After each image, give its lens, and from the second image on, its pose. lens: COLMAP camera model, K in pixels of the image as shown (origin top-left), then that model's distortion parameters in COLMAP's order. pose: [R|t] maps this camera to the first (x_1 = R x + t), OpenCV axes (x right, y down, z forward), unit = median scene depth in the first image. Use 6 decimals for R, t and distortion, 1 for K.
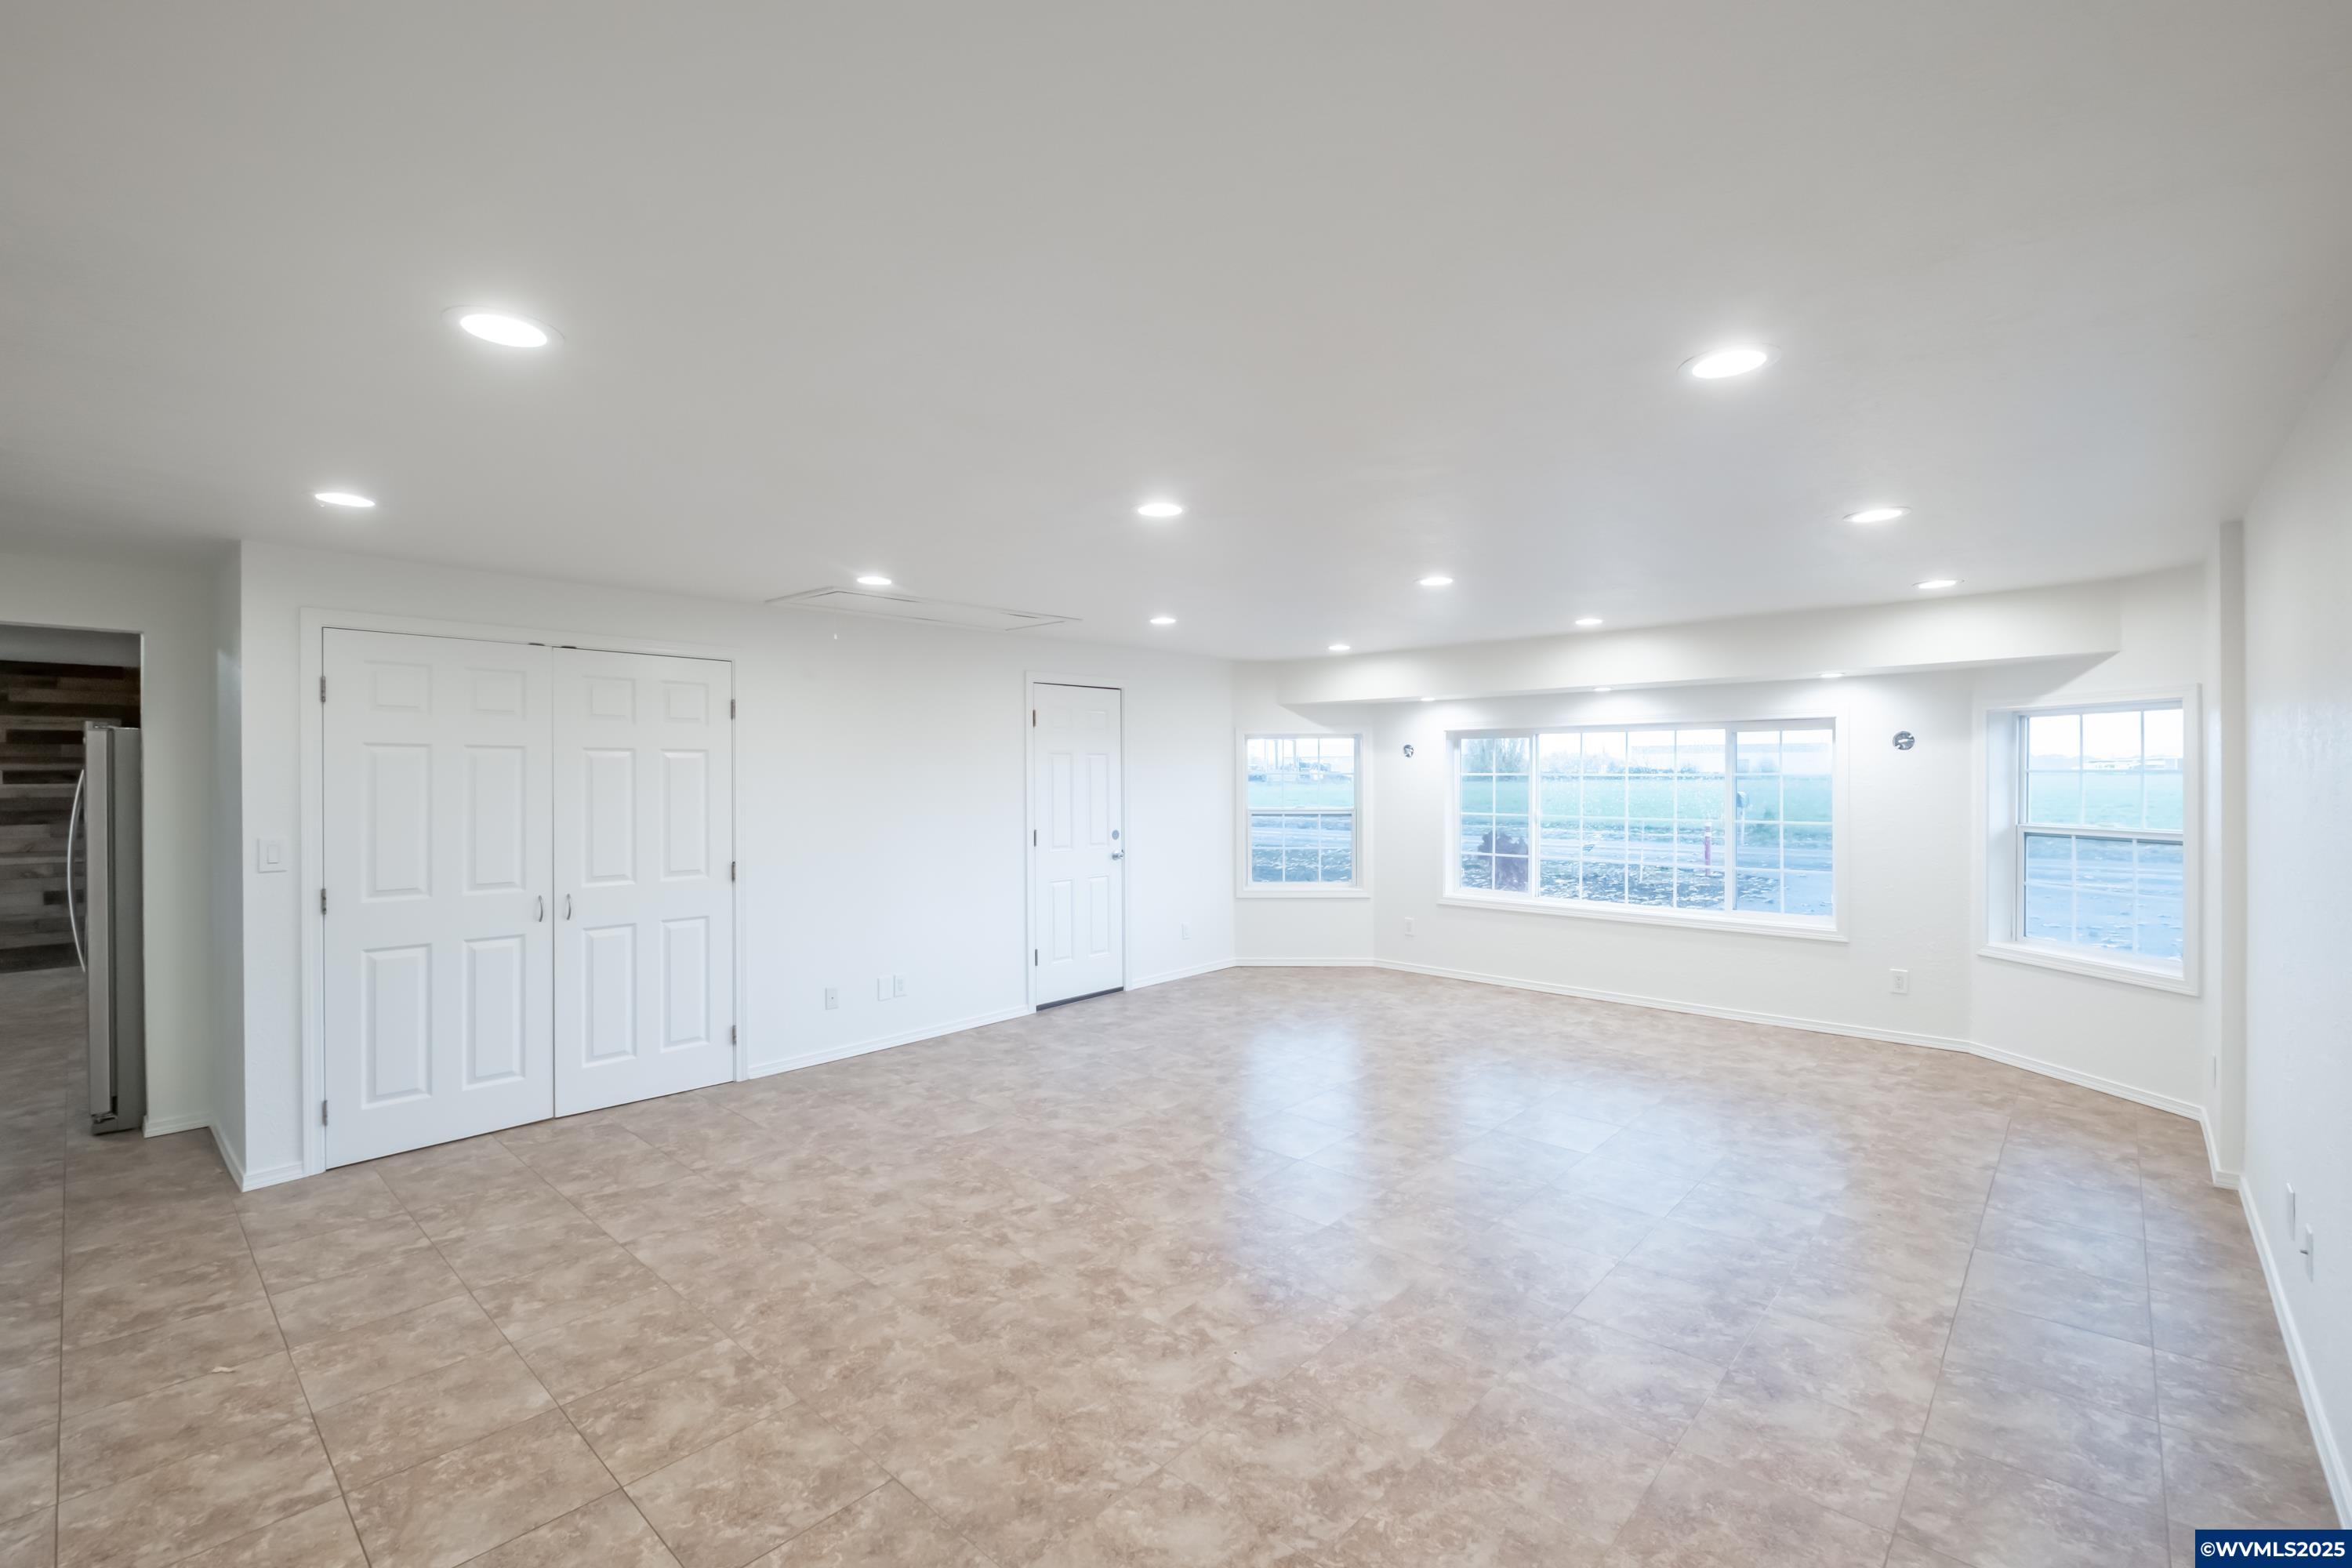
lens RADIAL K [[1029.7, 0, 1167.1], [0, 1029.7, 774.8], [0, 0, 1]] dist [0.001269, 0.000120]
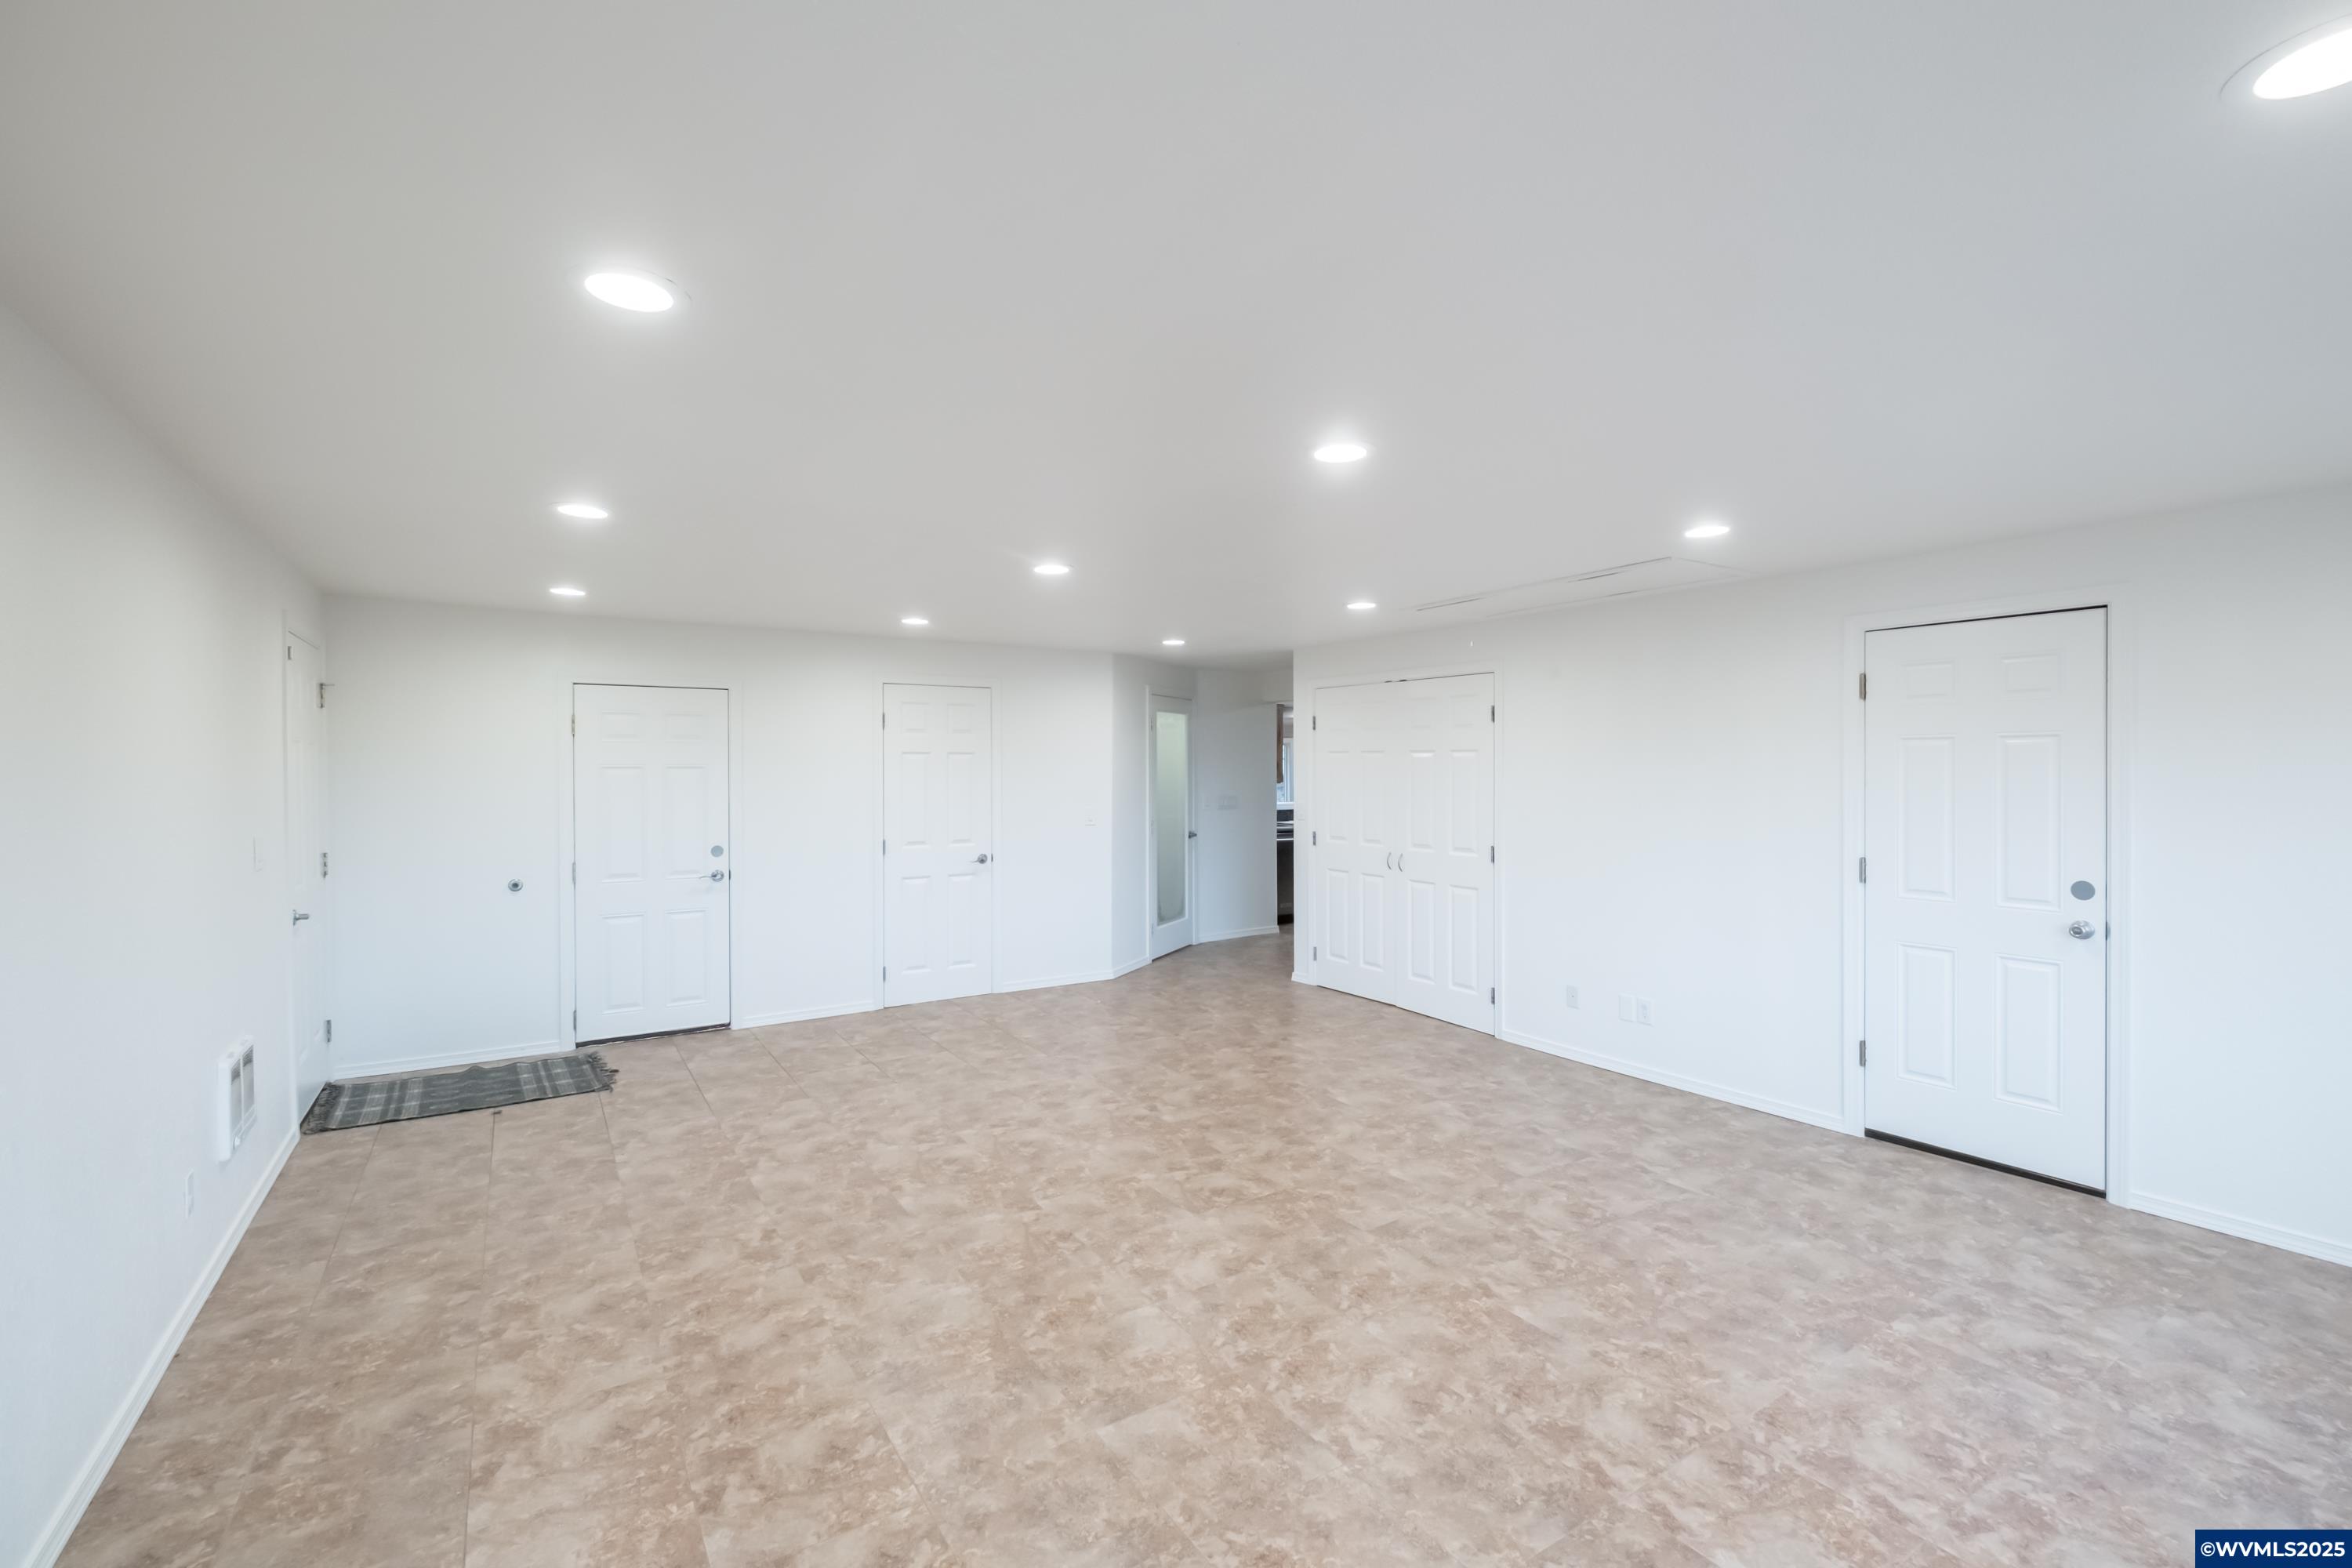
lens RADIAL K [[1029.7, 0, 1167.6], [0, 1029.7, 779.7], [0, 0, 1]] dist [0.001269, 0.000120]
pose [[-0.261595, 0.018644, -0.964998, 1.211668], [0.000171, 0.999814, 0.019270, -0.008322], [0.965178, 0.004876, -0.261550, 1.518000]]
